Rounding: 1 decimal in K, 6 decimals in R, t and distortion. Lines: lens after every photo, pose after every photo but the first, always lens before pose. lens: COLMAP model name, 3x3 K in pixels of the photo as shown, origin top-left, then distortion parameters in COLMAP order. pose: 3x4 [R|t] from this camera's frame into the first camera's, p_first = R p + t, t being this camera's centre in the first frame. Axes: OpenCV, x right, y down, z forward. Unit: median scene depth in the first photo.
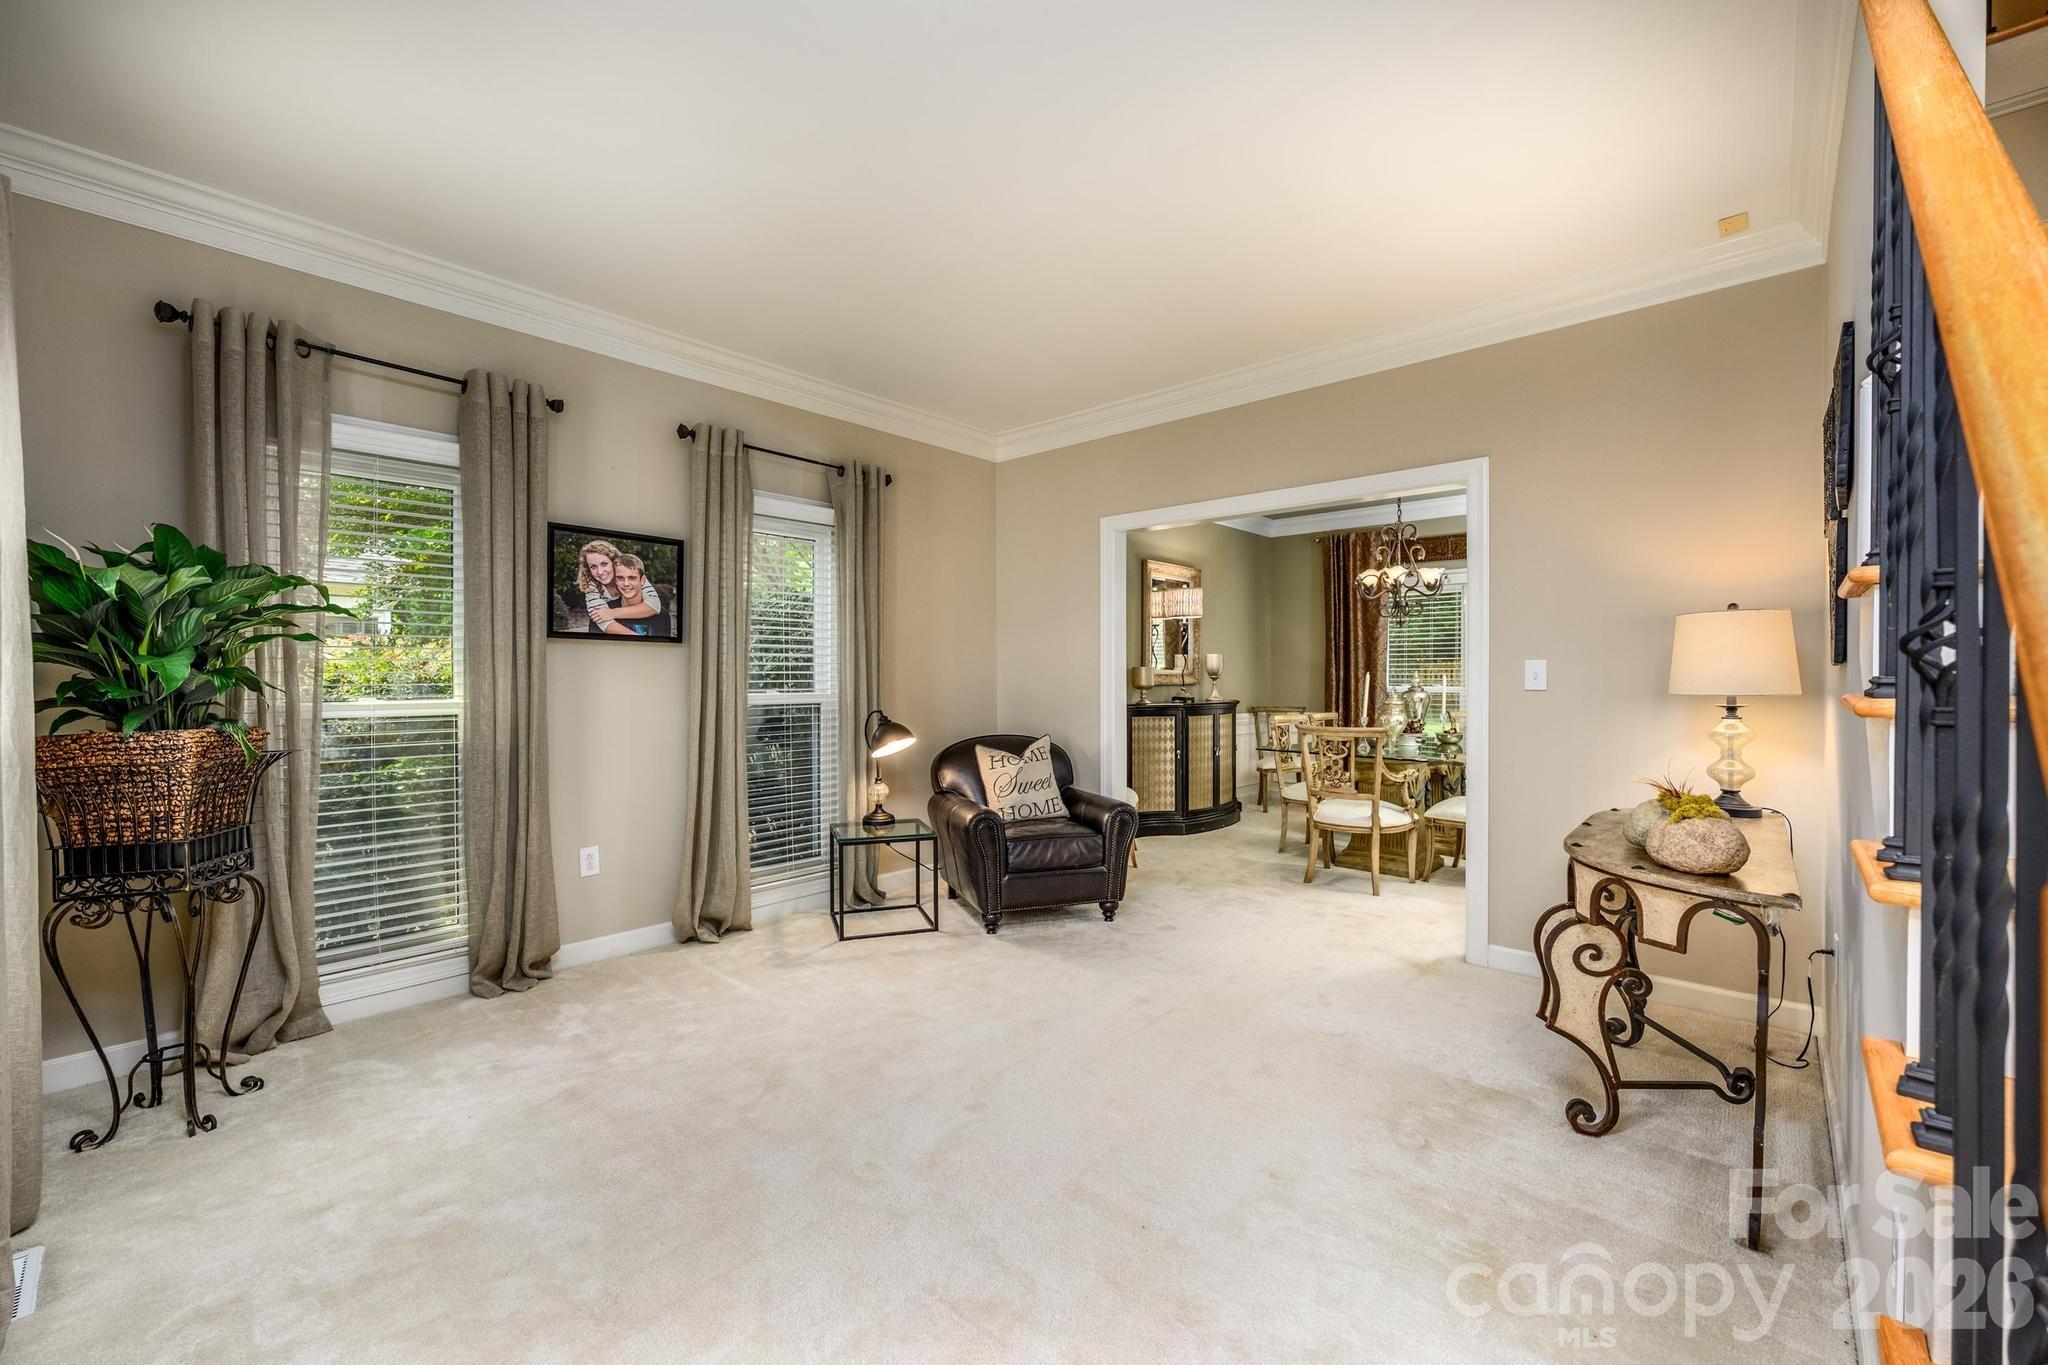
lens RADIAL K [[855.5, 0, 1019.6], [0, 855.5, 686.3], [0, 0, 1]] dist [-0.007345, 0.001170]
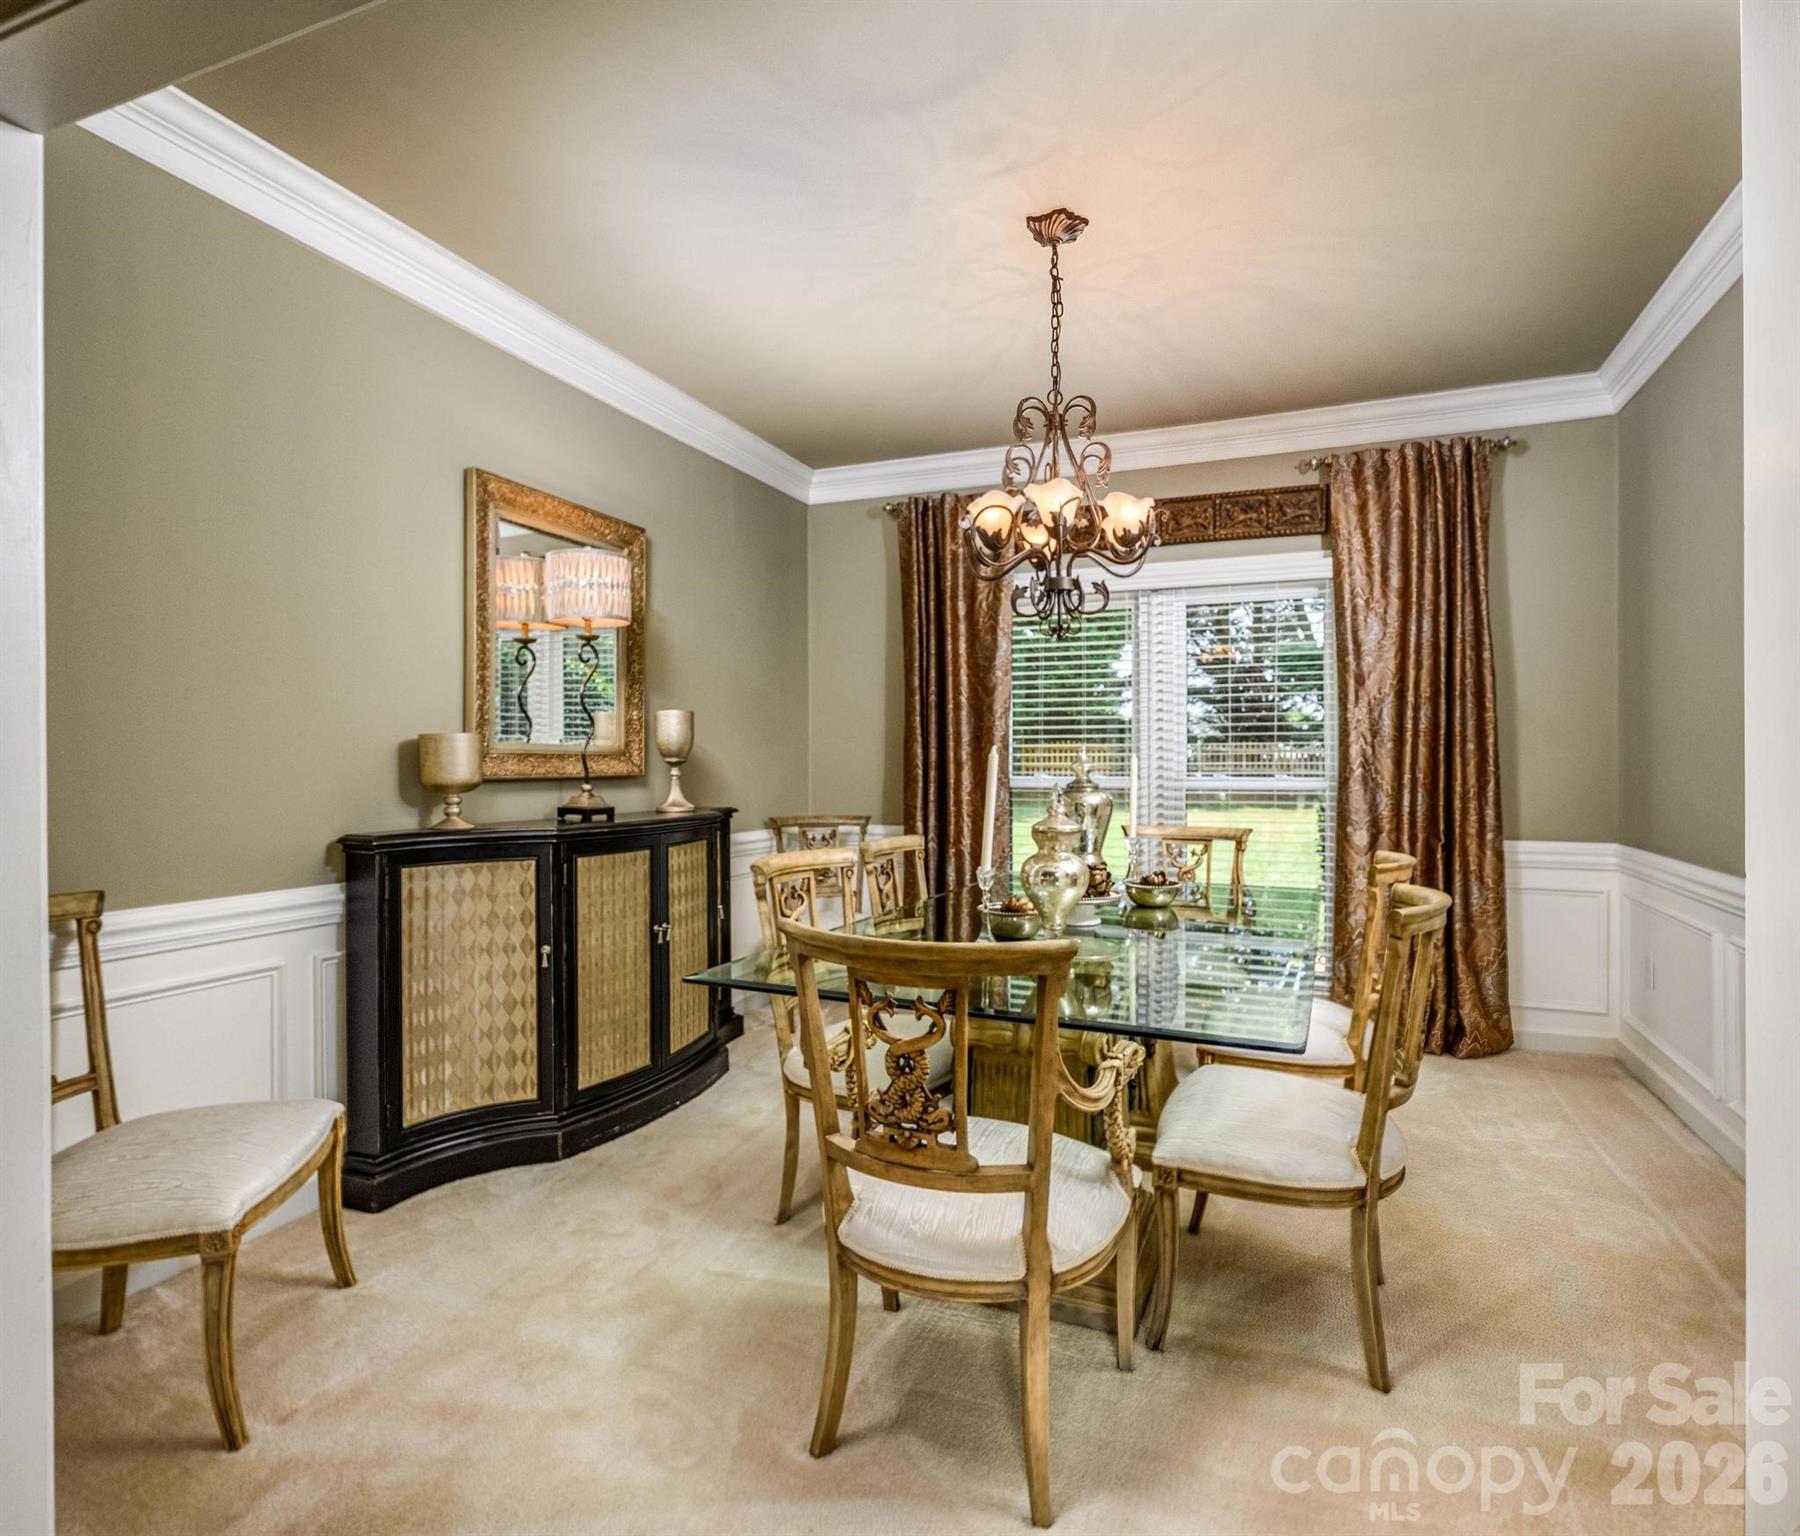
lens RADIAL K [[973.8, 0, 900.2], [0, 973.8, 769.4], [0, 0, 1]] dist [-0.000454, -0.000006]
pose [[0.947986, -0.002448, 0.318302, 0.193481], [0.003780, 0.999986, -0.003569, -0.004529], [-0.318289, 0.004587, 0.947983, 0.505401]]
